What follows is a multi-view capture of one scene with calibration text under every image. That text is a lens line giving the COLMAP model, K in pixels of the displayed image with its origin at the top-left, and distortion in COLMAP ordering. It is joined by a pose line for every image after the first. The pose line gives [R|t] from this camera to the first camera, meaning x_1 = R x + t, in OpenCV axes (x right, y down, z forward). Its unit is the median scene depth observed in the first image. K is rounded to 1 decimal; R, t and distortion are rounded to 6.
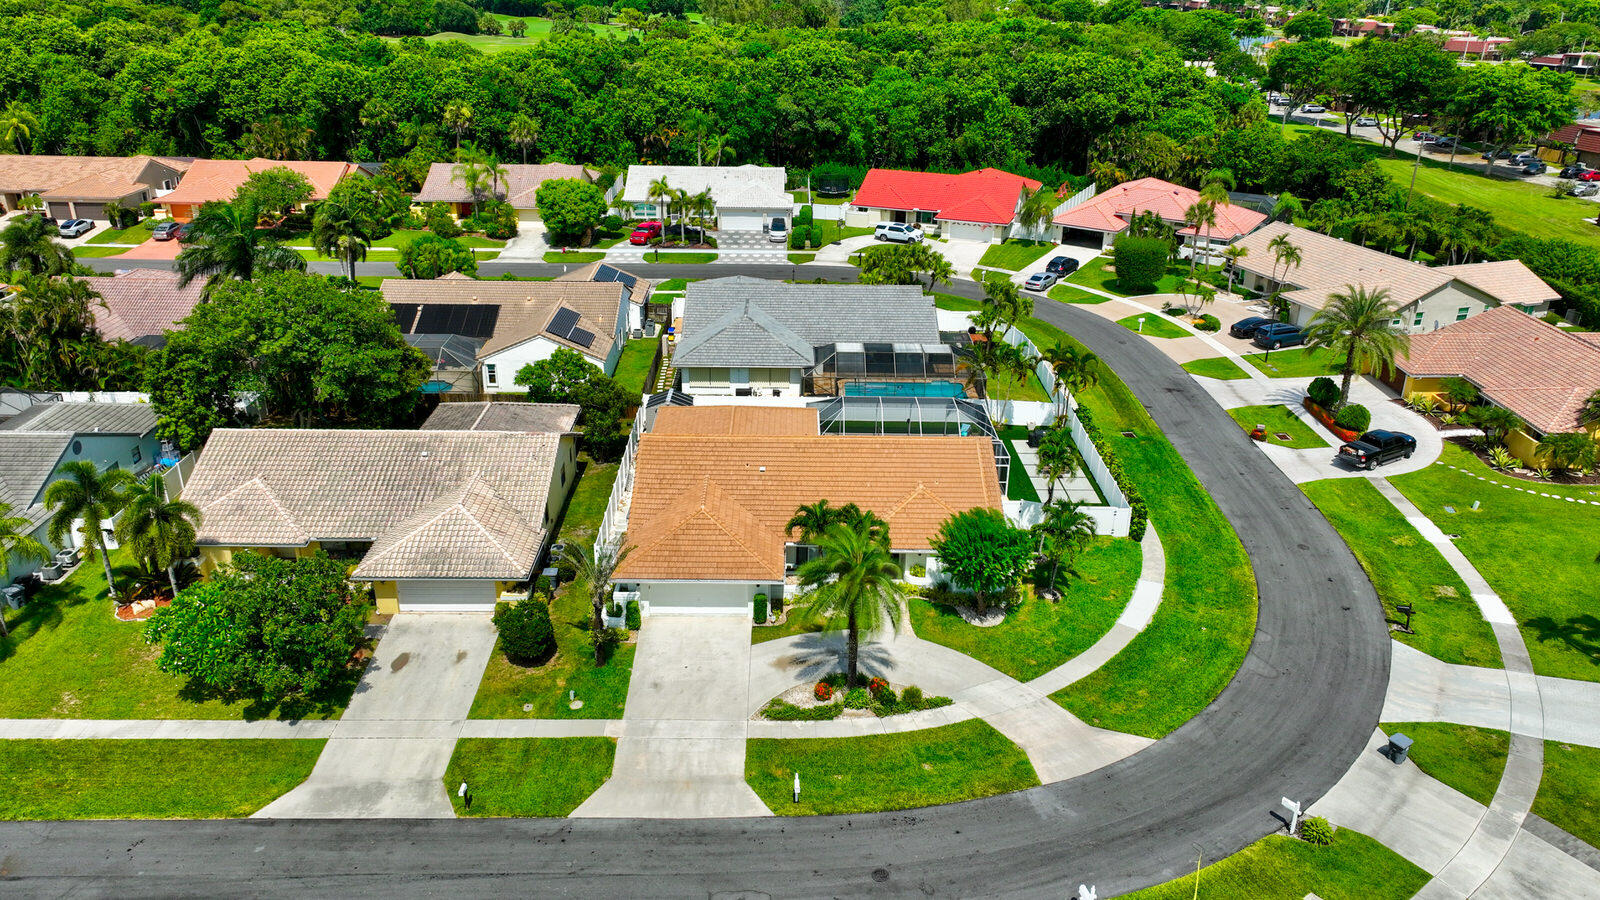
lens RADIAL K [[1149.8, 0, 803.2], [0, 1149.8, 445.3], [0, 0, 1]] dist [0.005172, 0.005855]
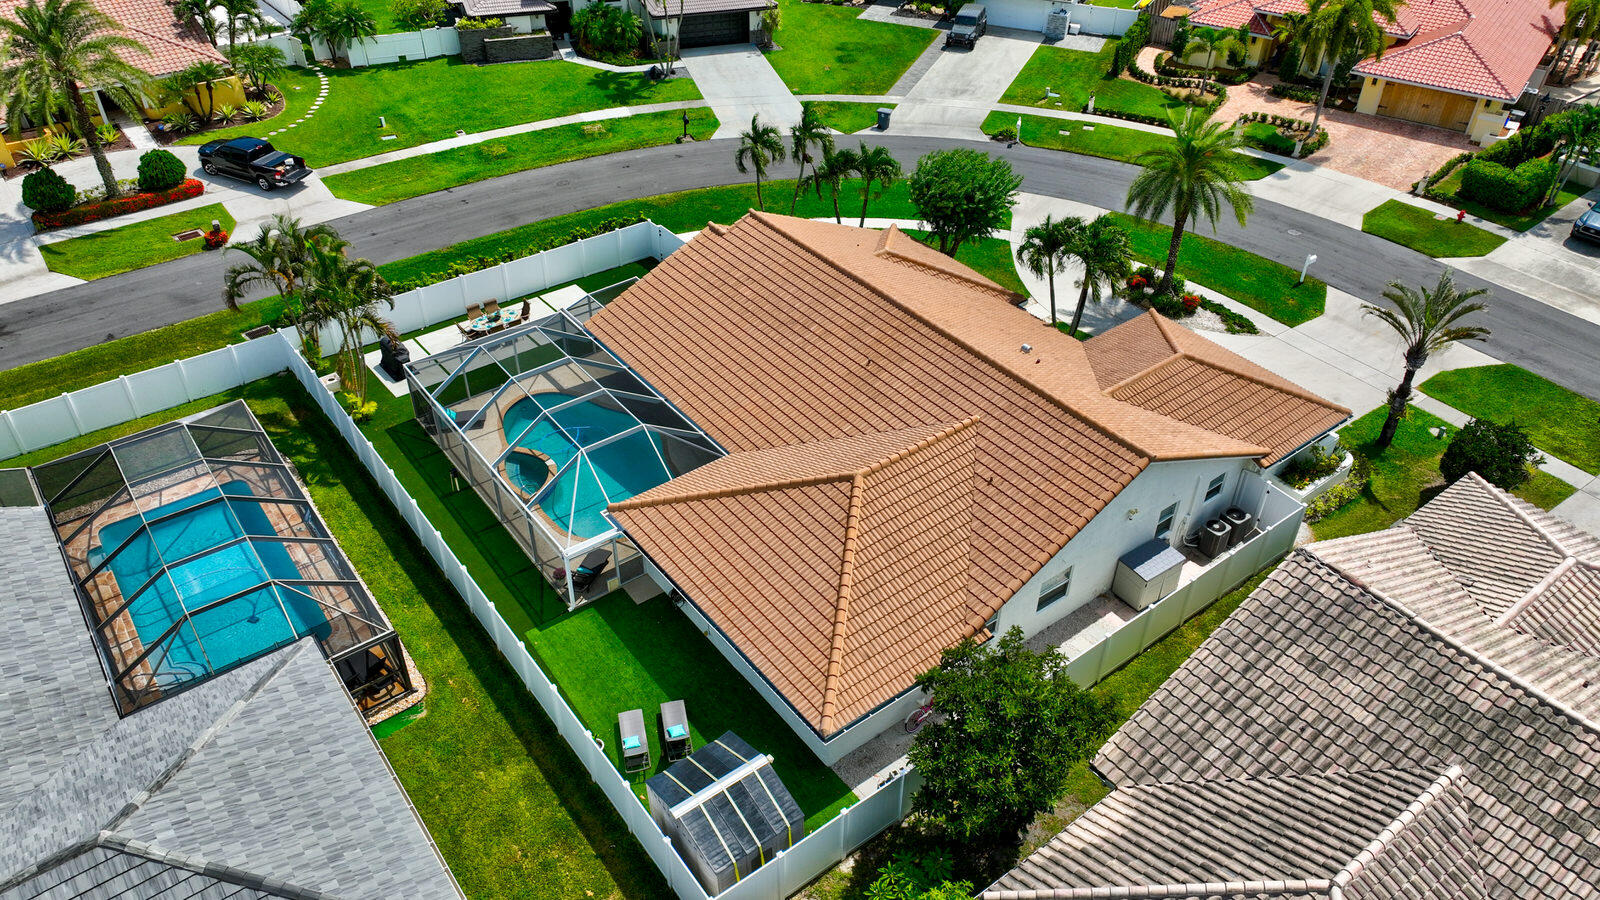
lens RADIAL K [[1123.7, 0, 801.8], [0, 1123.7, 451.2], [0, 0, 1]] dist [0.004825, 0.010571]
pose [[-0.596933, -0.503406, 0.624703, -0.302154], [0.299843, 0.582242, 0.755704, -0.359391], [-0.744154, 0.638417, -0.196617, 1.043392]]
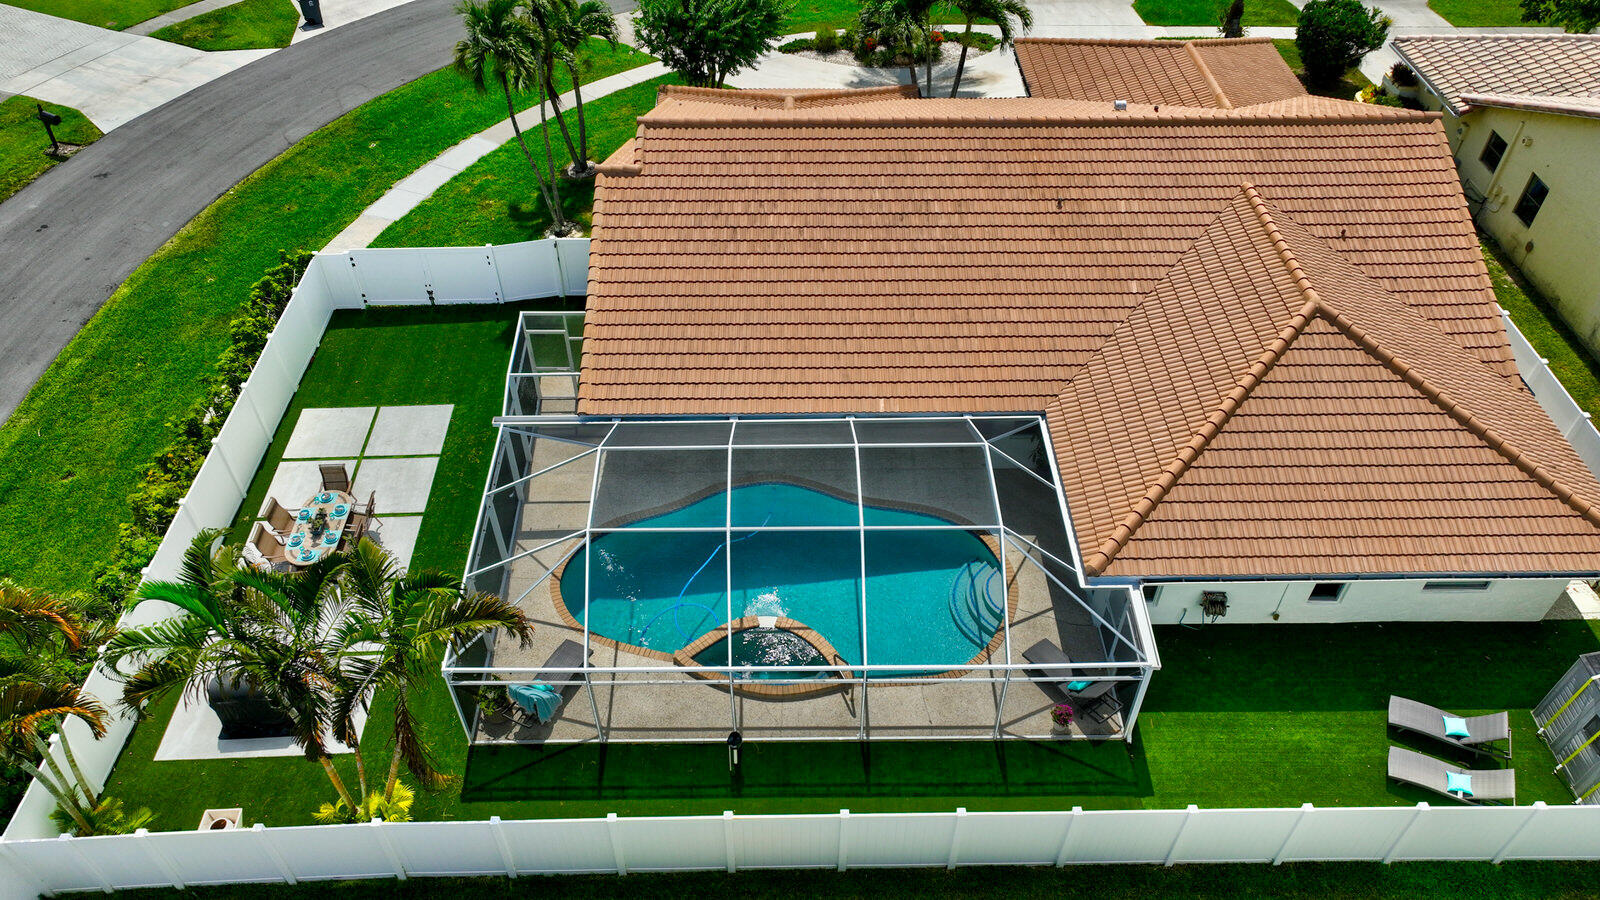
lens RADIAL K [[1123.7, 0, 801.8], [0, 1123.7, 451.2], [0, 0, 1]] dist [0.004825, 0.010571]
pose [[-0.999809, -0.007906, -0.017876, 0.087149], [-0.019542, 0.385727, 0.922406, -0.294772], [-0.000397, 0.922579, -0.385808, 1.105858]]
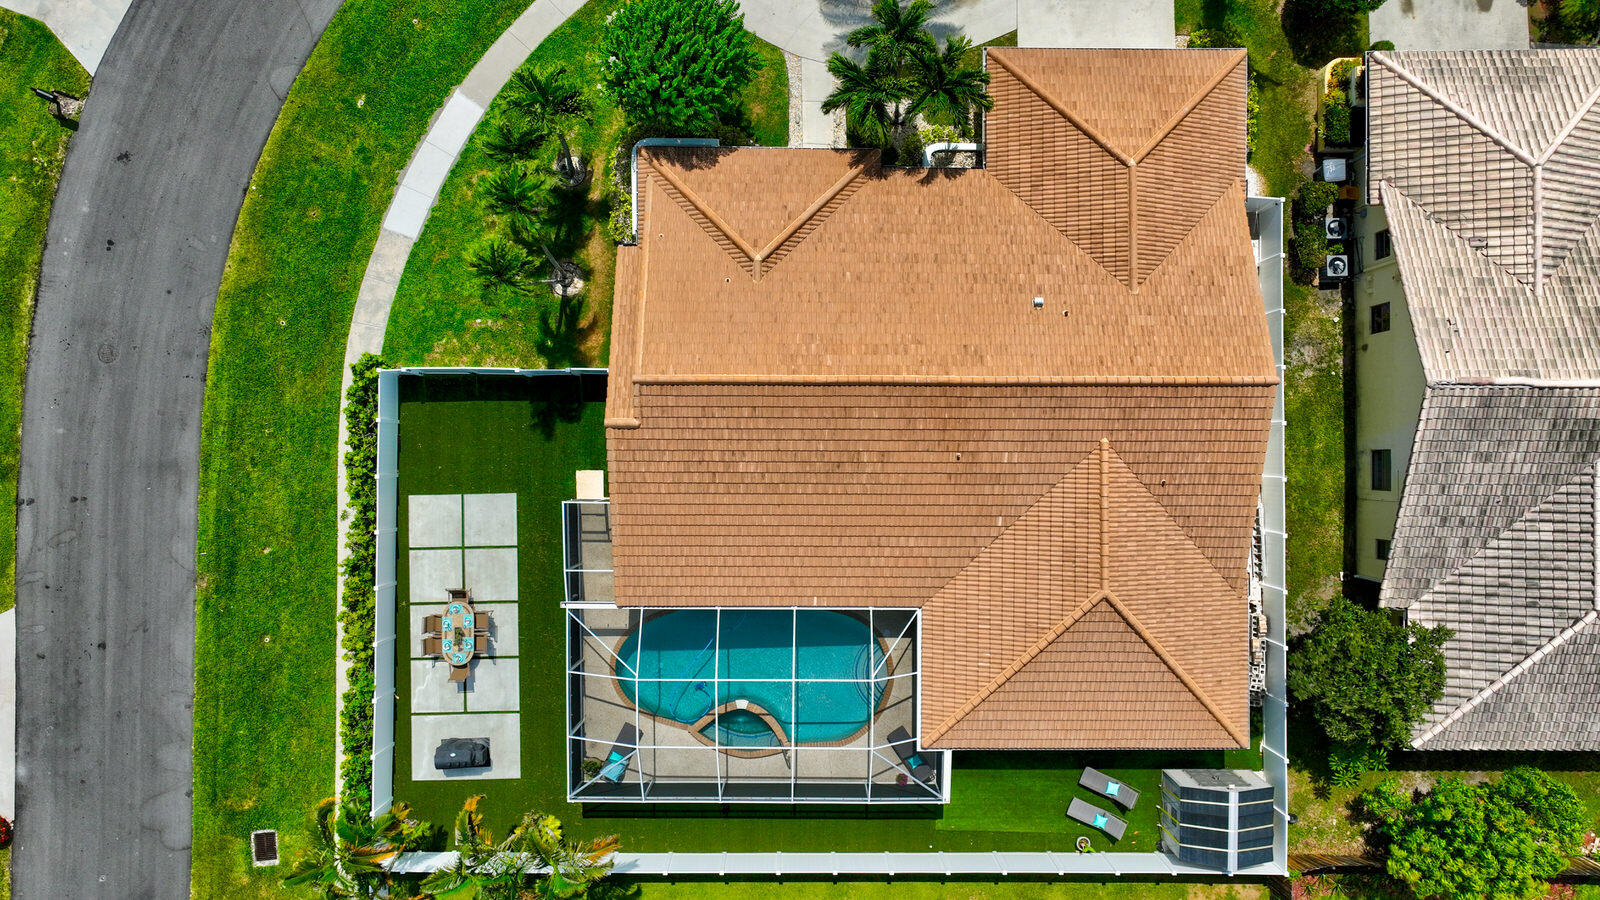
lens RADIAL K [[1123.7, 0, 801.8], [0, 1123.7, 451.2], [0, 0, 1]] dist [0.004825, 0.010571]
pose [[-0.999601, -0.012742, -0.025195, 0.077772], [-0.018378, -0.383803, 0.923232, -0.428004], [-0.021434, 0.923327, 0.383416, 0.726018]]
